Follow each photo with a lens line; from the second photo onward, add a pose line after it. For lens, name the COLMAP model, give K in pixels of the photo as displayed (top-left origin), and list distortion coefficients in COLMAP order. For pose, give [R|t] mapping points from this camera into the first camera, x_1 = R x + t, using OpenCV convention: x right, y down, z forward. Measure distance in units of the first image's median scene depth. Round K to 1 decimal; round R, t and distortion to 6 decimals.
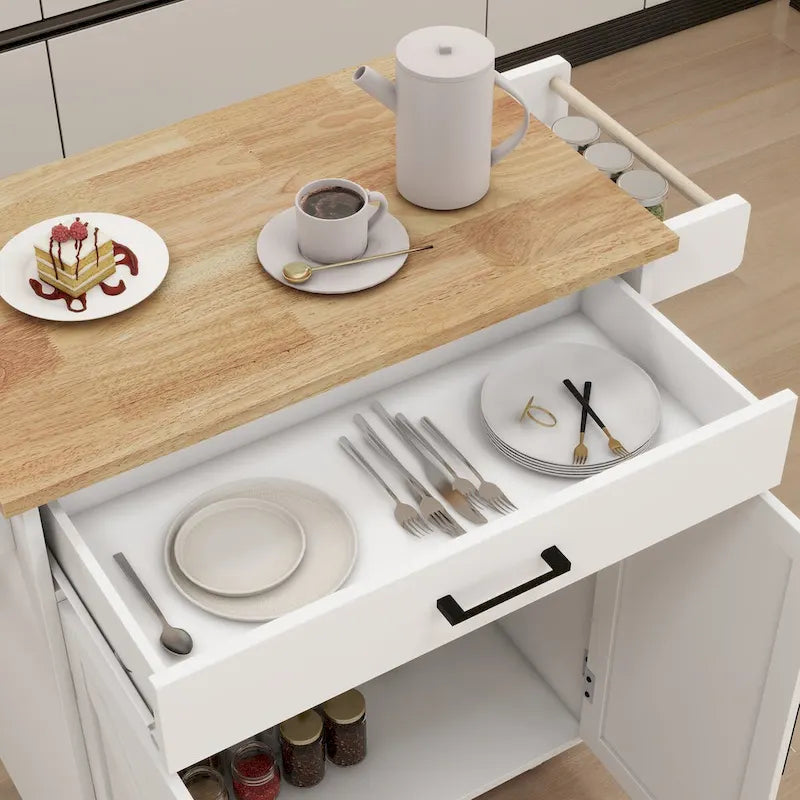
lens RADIAL K [[1723.2, 0, 399.9], [0, 1723.2, 399.6], [0, 0, 1]] dist [-0.195206, 0.000000]
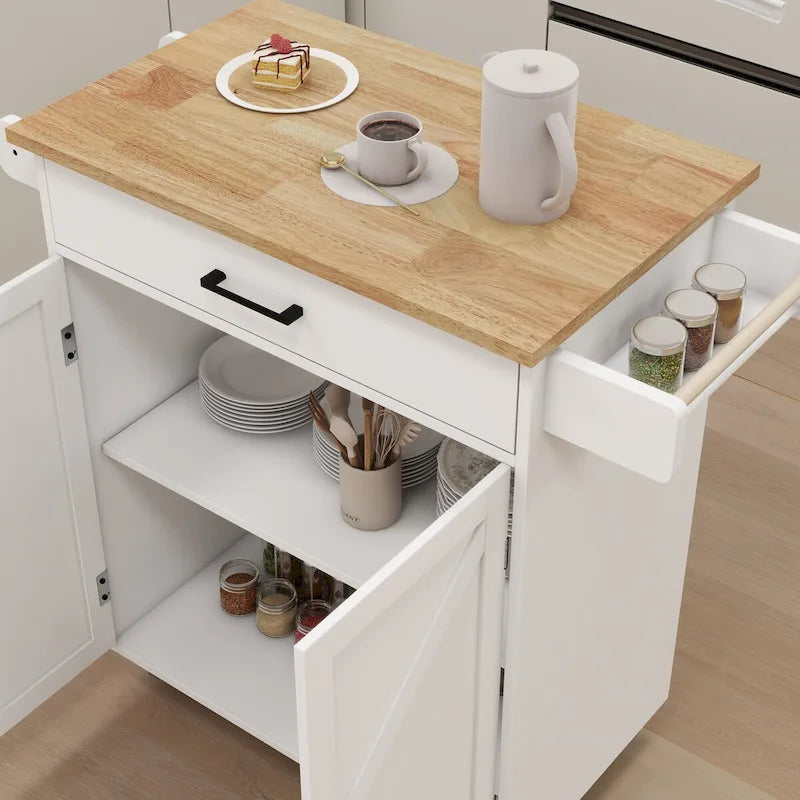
lens RADIAL K [[1723.2, 0, 399.7], [0, 1723.2, 400.2], [0, 0, 1]] dist [-0.195206, 0.000000]
pose [[0.356241, 0.557641, -0.749753, 0.865444], [-0.637018, 0.731964, 0.241735, -0.261726], [0.683594, 0.391490, 0.615983, 0.421961]]
